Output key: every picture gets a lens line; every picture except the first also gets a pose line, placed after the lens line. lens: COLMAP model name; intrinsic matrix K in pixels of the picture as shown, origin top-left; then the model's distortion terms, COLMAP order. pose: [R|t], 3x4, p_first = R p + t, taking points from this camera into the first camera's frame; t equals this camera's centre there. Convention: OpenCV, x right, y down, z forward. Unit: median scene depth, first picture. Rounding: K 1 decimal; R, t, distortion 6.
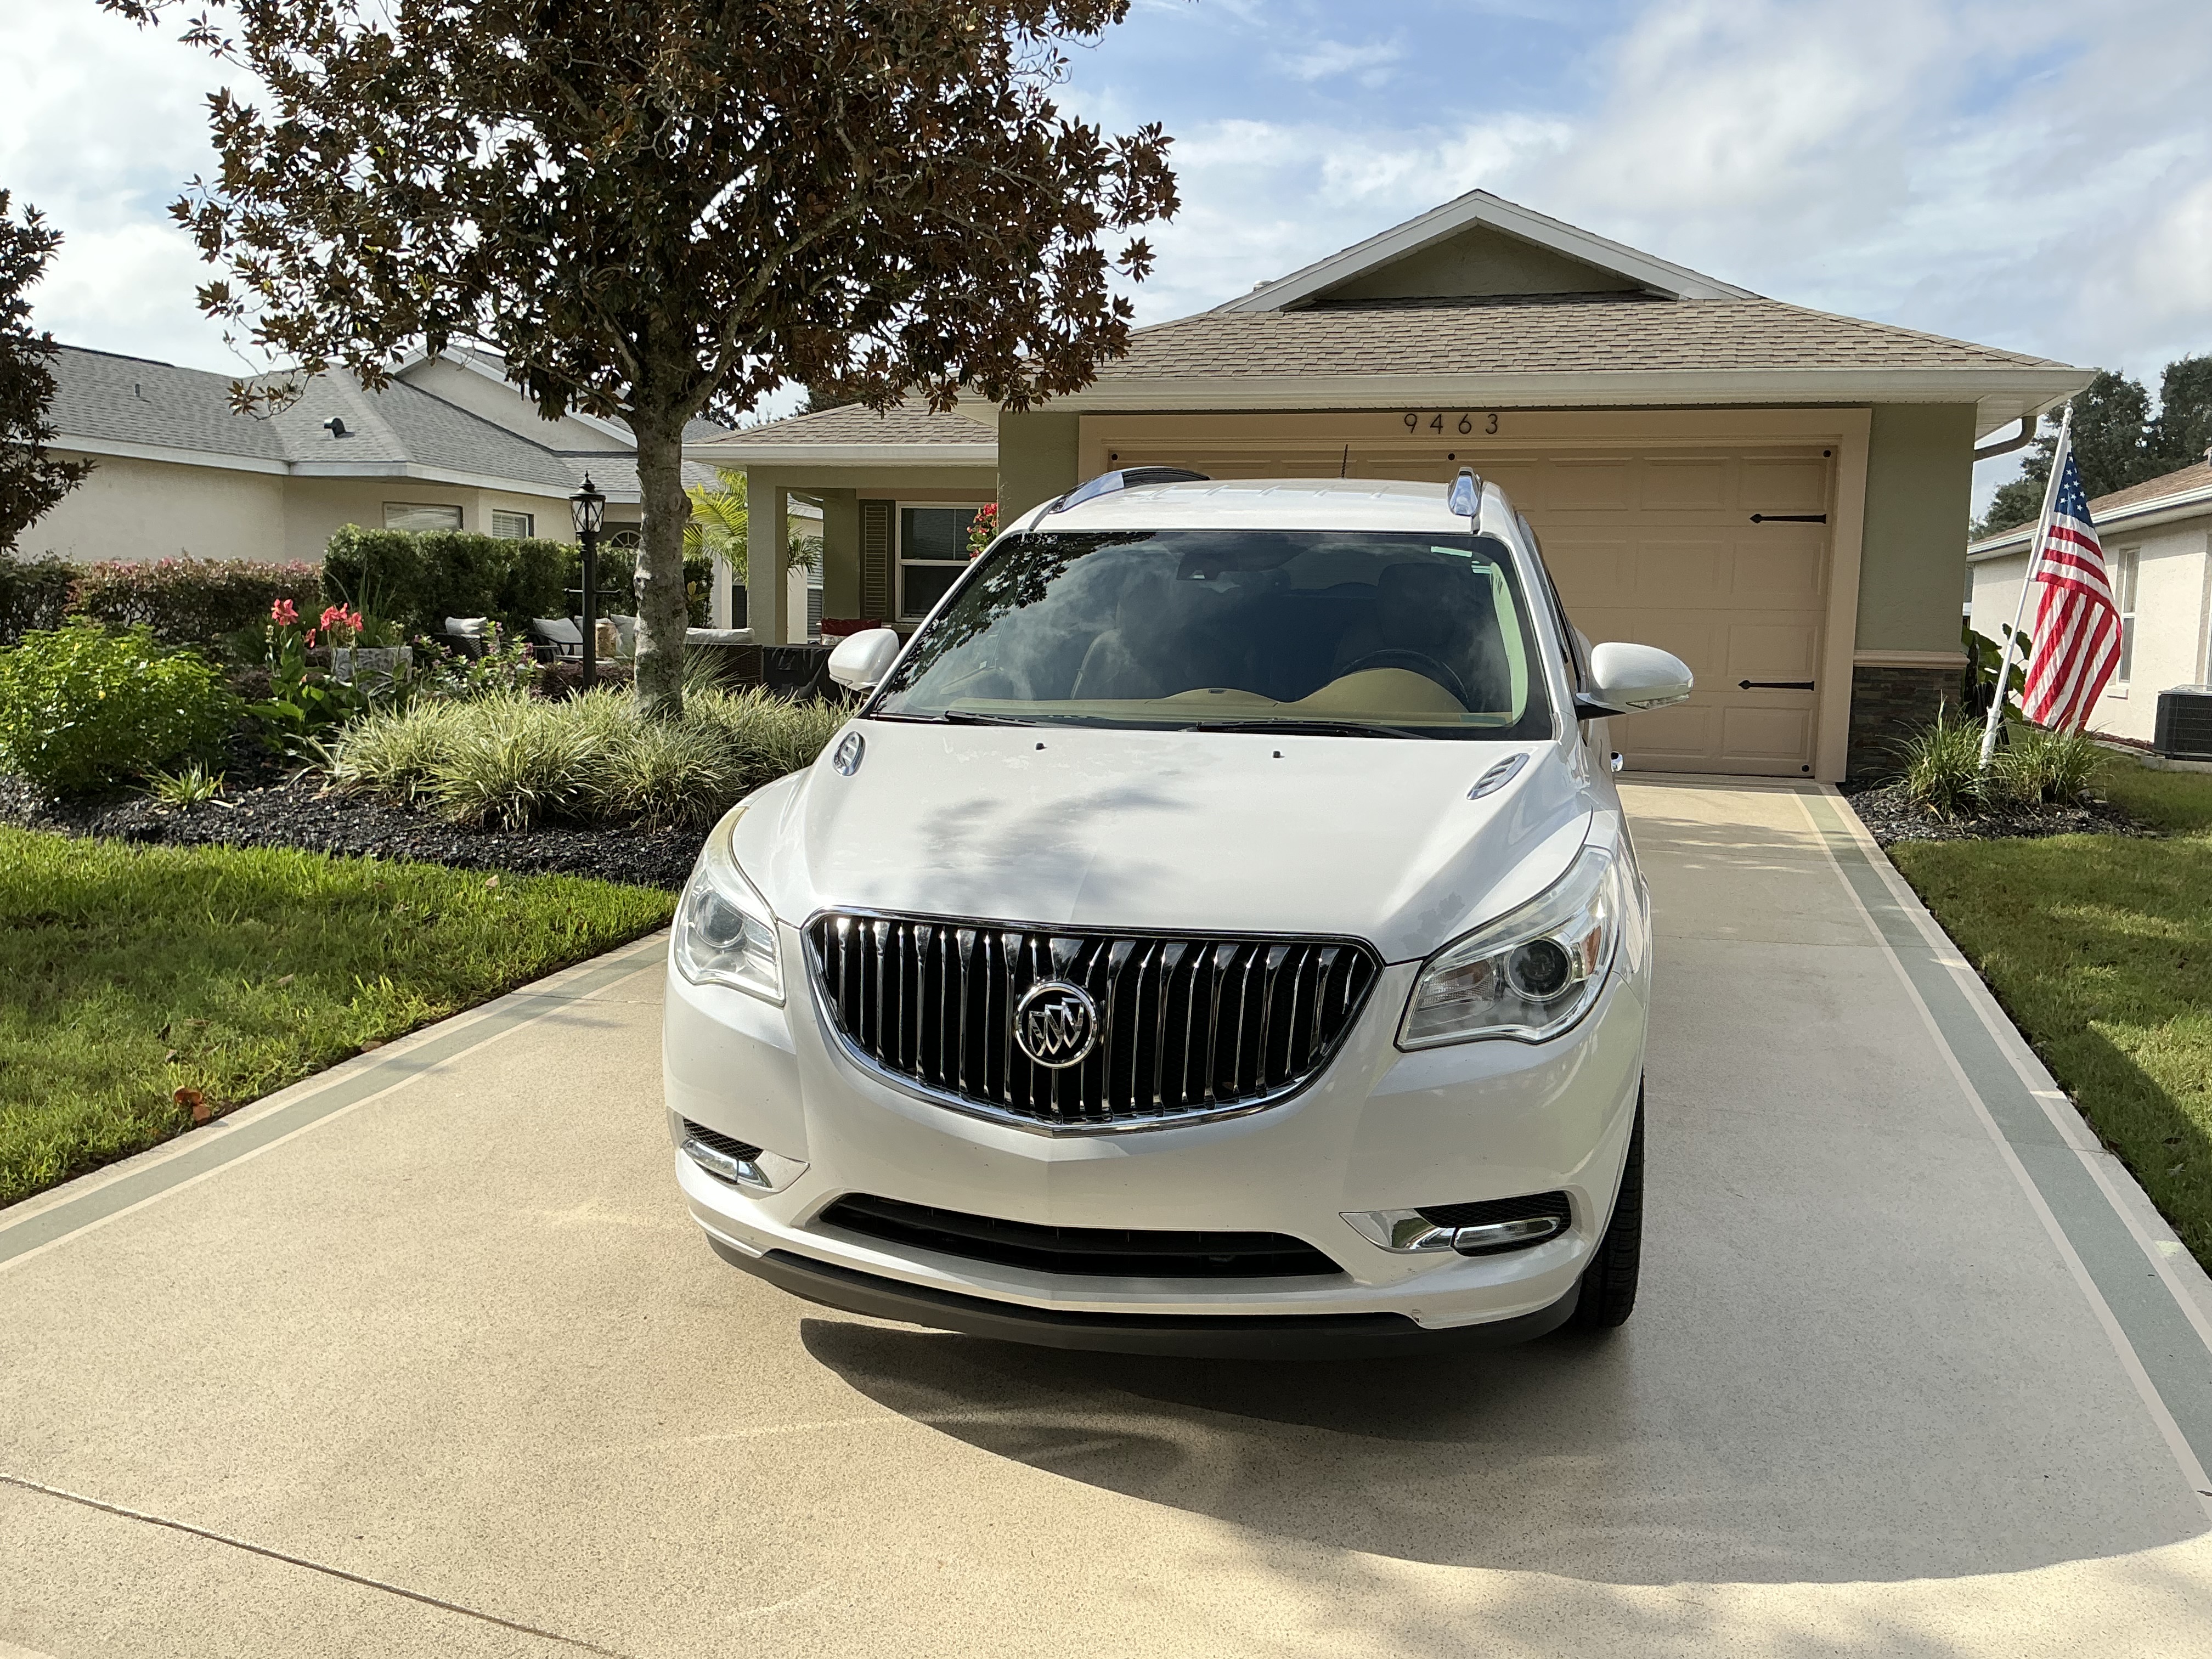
lens RADIAL K [[1832.6, 0, 1106.0], [0, 1832.6, 829.5], [0, 0, 1]] dist [0.124281, -0.275142]
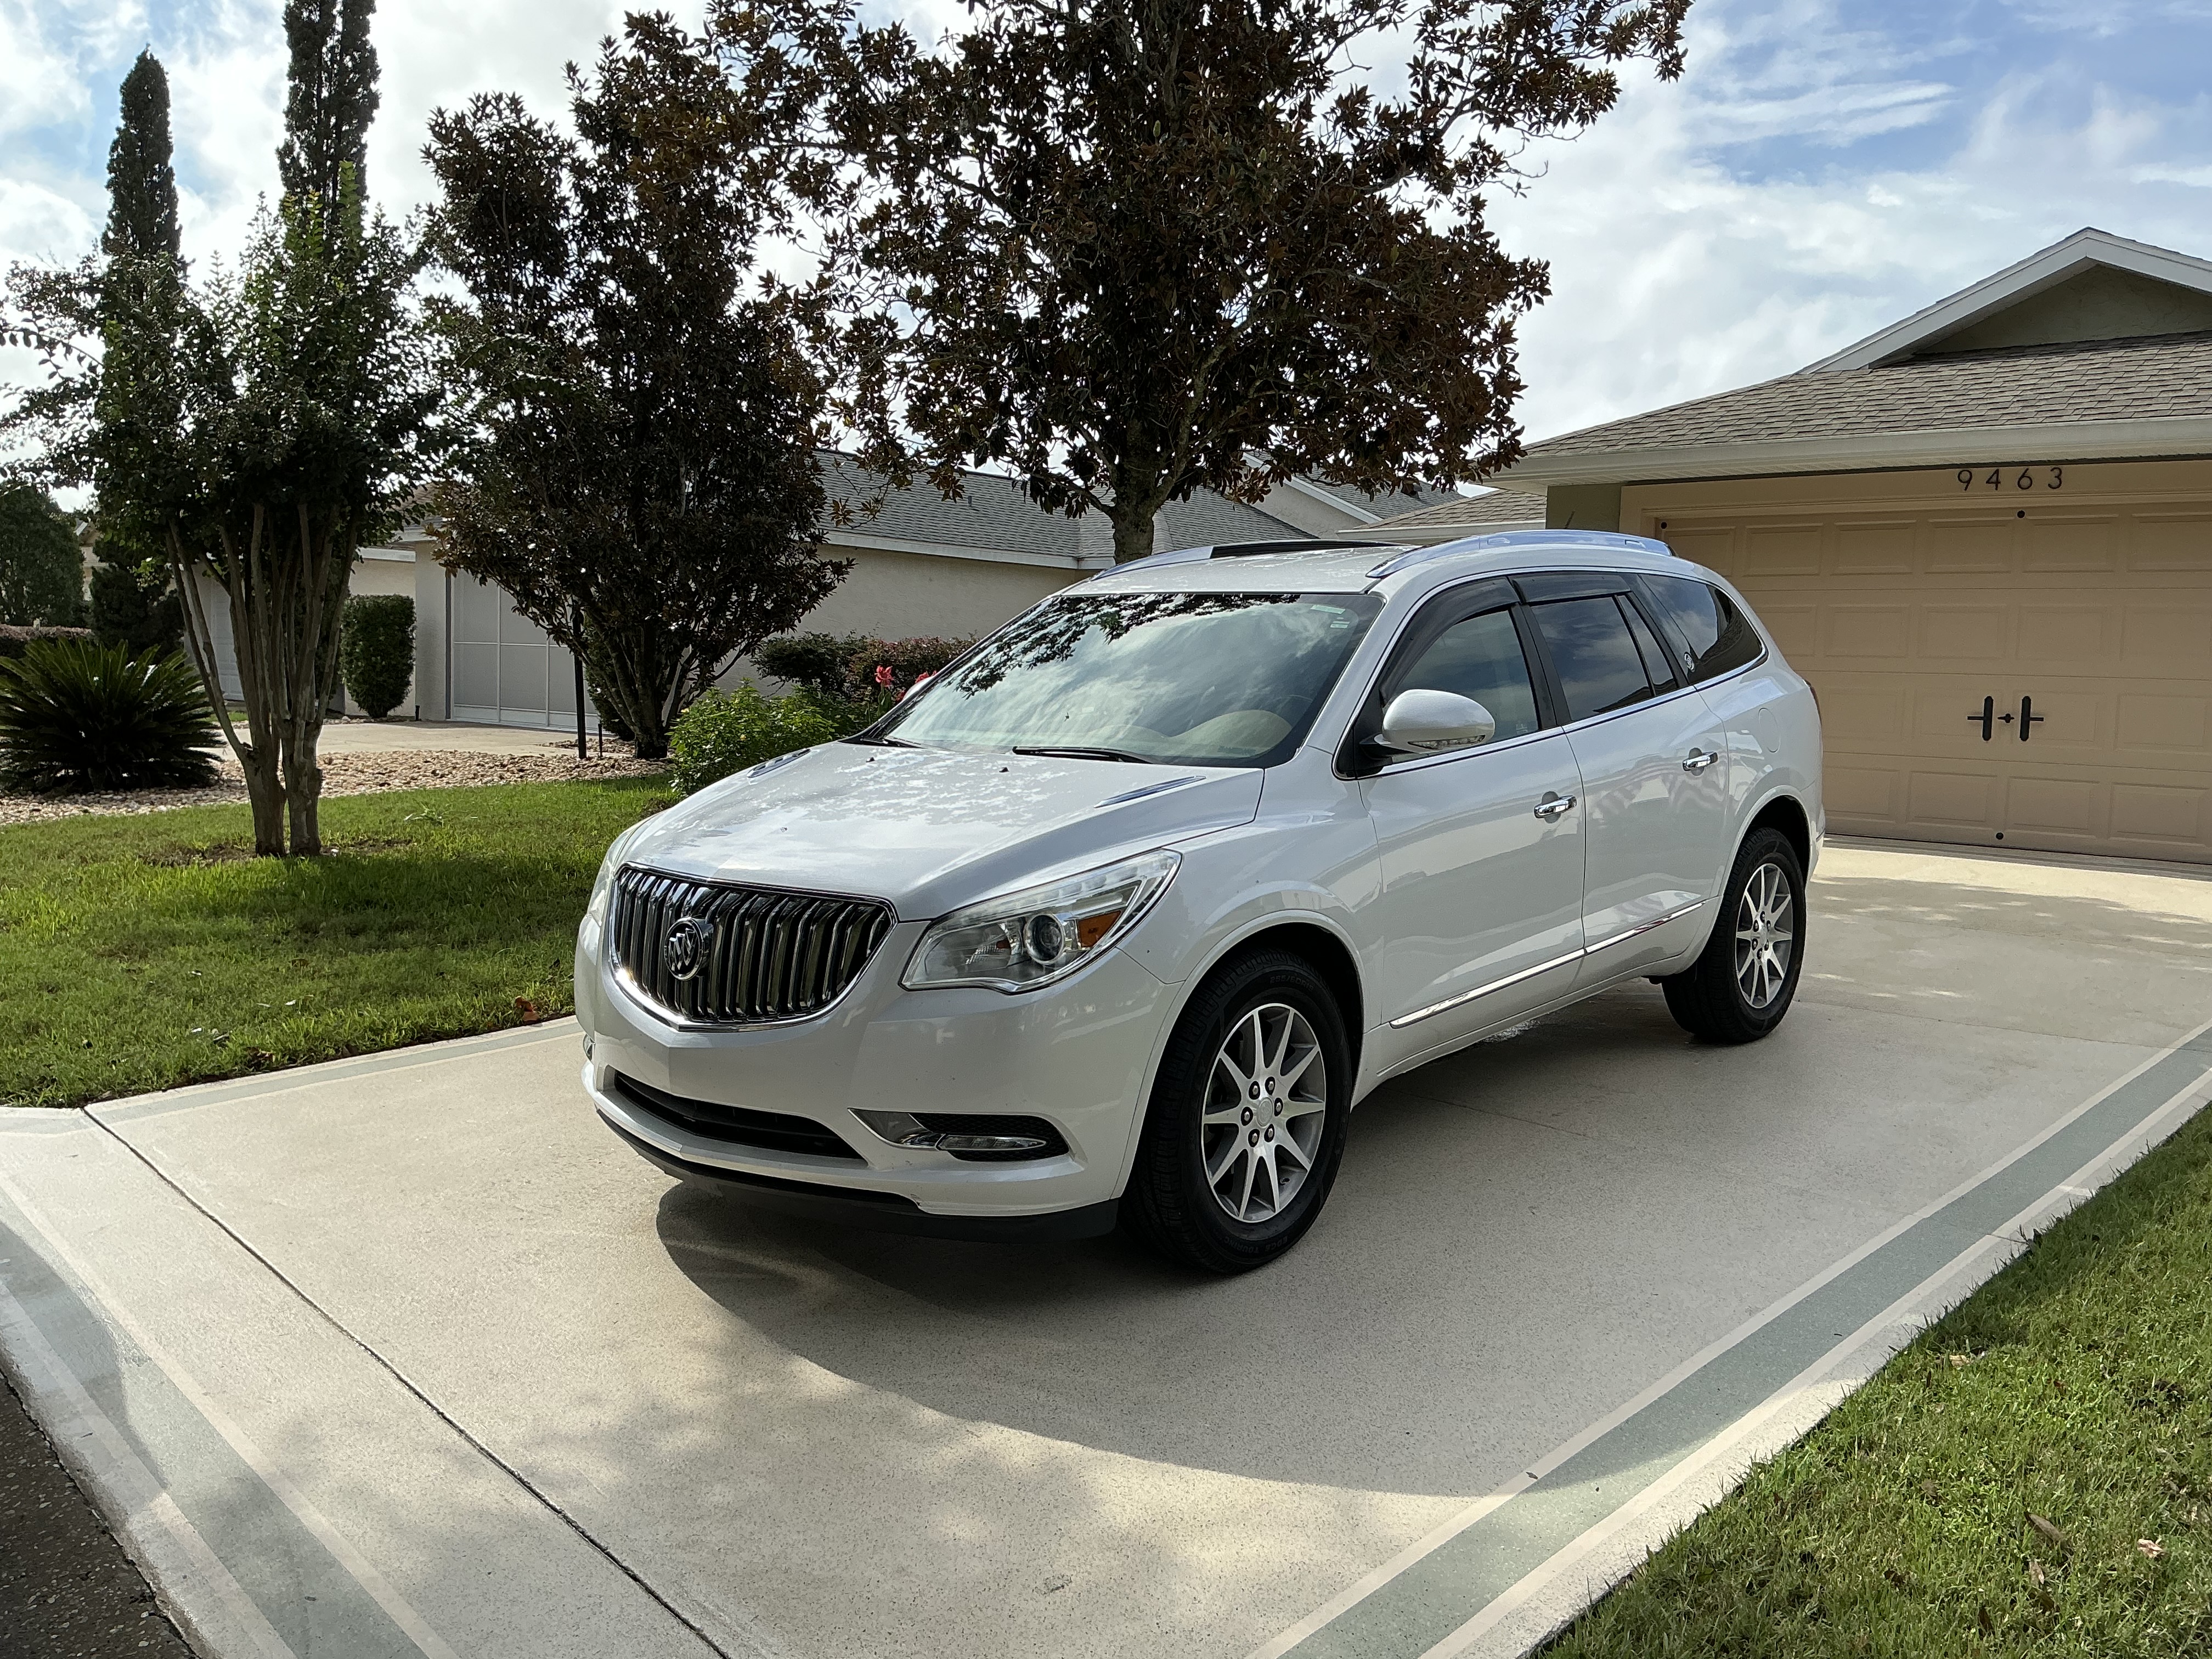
lens RADIAL K [[1832.6, 0, 1106.0], [0, 1832.6, 829.5], [0, 0, 1]] dist [0.124281, -0.275142]
pose [[0.883213, 0.043110, -0.466986, 0.500751], [-0.063398, 0.997601, -0.027811, 0.020374], [0.464667, 0.054169, 0.883827, -0.043259]]
